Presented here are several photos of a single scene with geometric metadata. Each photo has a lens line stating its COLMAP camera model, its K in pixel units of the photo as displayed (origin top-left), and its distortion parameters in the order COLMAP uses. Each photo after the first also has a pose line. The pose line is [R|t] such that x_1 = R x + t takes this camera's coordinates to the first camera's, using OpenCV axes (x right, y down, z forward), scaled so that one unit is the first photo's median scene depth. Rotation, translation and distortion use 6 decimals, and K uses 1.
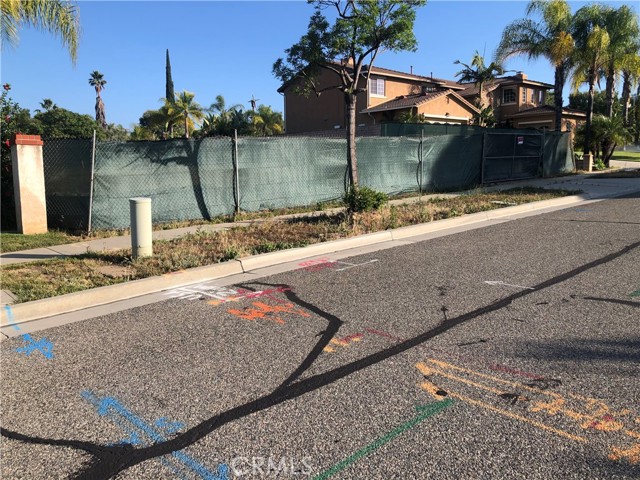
lens RADIAL K [[522.0, 0, 320.8], [0, 522.0, 235.5], [0, 0, 1]] dist [0.024693, -0.024313]
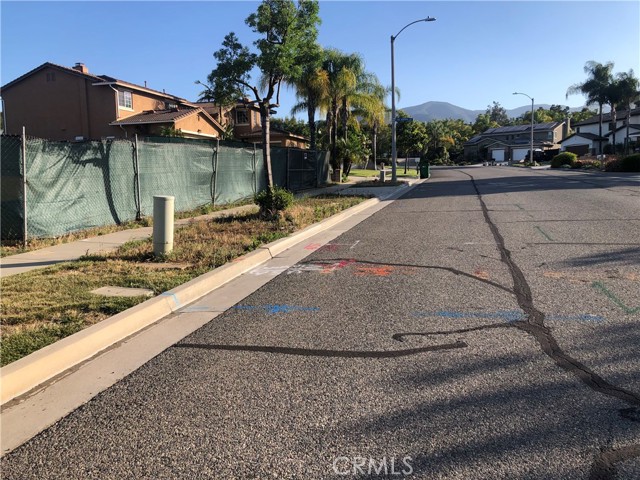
lens RADIAL K [[522.0, 0, 316.2], [0, 522.0, 241.9], [0, 0, 1]] dist [0.024693, -0.024313]
pose [[0.844993, -0.064080, 0.530924, -0.129919], [0.076594, 0.997061, -0.001562, 0.008734], [-0.529263, 0.041985, 0.847418, -0.000191]]
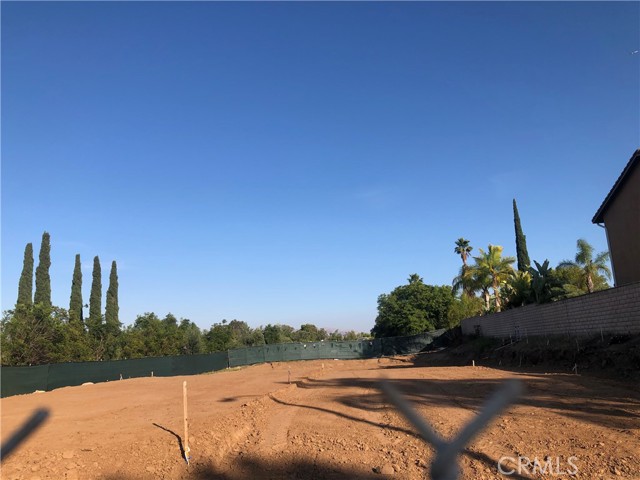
lens RADIAL K [[522.0, 0, 316.1], [0, 522.0, 235.6], [0, 0, 1]] dist [0.024693, -0.024313]
pose [[0.682325, -0.171239, -0.710710, 0.148333], [-0.052018, 0.958343, -0.280845, -0.099257], [0.729196, 0.228597, 0.644994, 0.492812]]
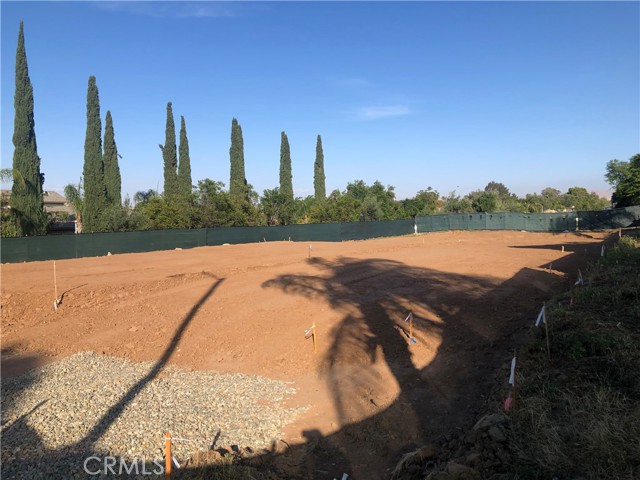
lens RADIAL K [[522.0, 0, 316.1], [0, 522.0, 227.1], [0, 0, 1]] dist [0.024693, -0.024313]
pose [[0.252215, 0.032740, -0.967117, 0.303773], [-0.110529, 0.993861, 0.004820, -0.136894], [0.961338, 0.105679, 0.254285, 0.659289]]
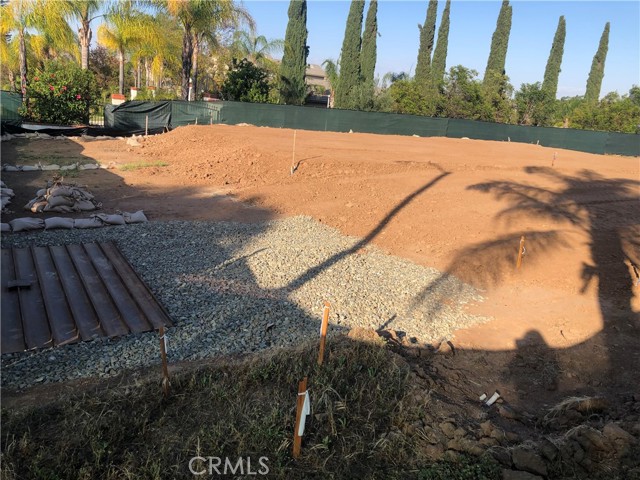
lens RADIAL K [[522.0, 0, 317.9], [0, 522.0, 231.0], [0, 0, 1]] dist [0.024693, -0.024313]
pose [[-0.208823, 0.244210, -0.946971, 0.299473], [-0.220430, 0.931647, 0.288866, -0.138604], [0.952787, 0.269063, -0.140718, 0.671637]]
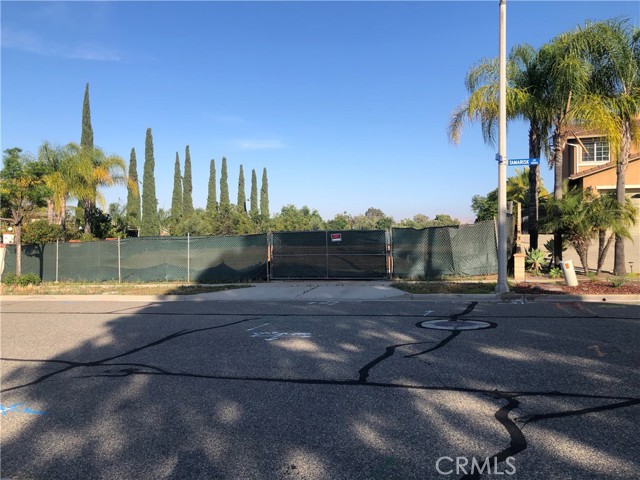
lens RADIAL K [[522.0, 0, 315.7], [0, 522.0, 241.0], [0, 0, 1]] dist [0.024693, -0.024313]
pose [[0.464222, 0.021831, -0.885450, 0.648355], [-0.116995, 0.992448, -0.036869, -0.075546], [0.877958, 0.120709, 0.463271, 0.293562]]
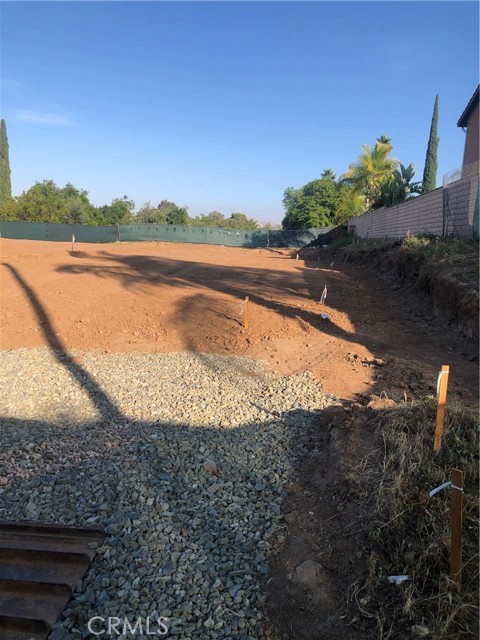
lens RADIAL K [[522.0, 0, 245.8], [0, 522.0, 320.2], [0, 0, 1]] dist [0.024693, -0.024313]
pose [[0.673579, 0.167764, -0.719824, 0.246201], [-0.156720, 0.984173, 0.082723, -0.104616], [0.722309, 0.057091, 0.689210, 0.582039]]
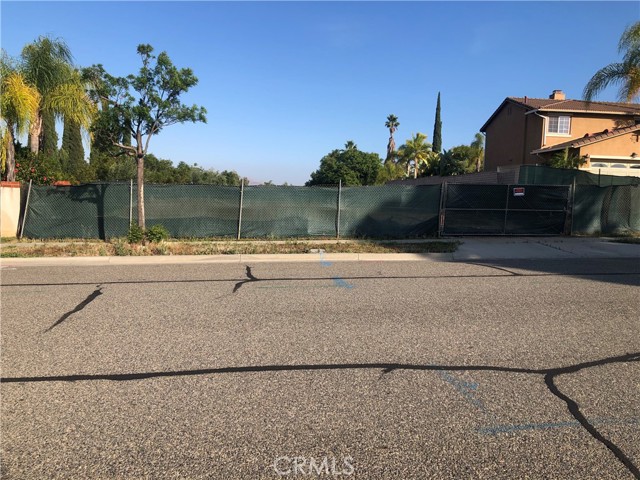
lens RADIAL K [[522.0, 0, 317.3], [0, 522.0, 241.4], [0, 0, 1]] dist [0.024693, -0.024313]
pose [[0.794947, 0.093013, -0.599506, 0.355050], [-0.123092, 0.992352, -0.009258, -0.026300], [0.594060, 0.081154, 0.800317, 0.047571]]
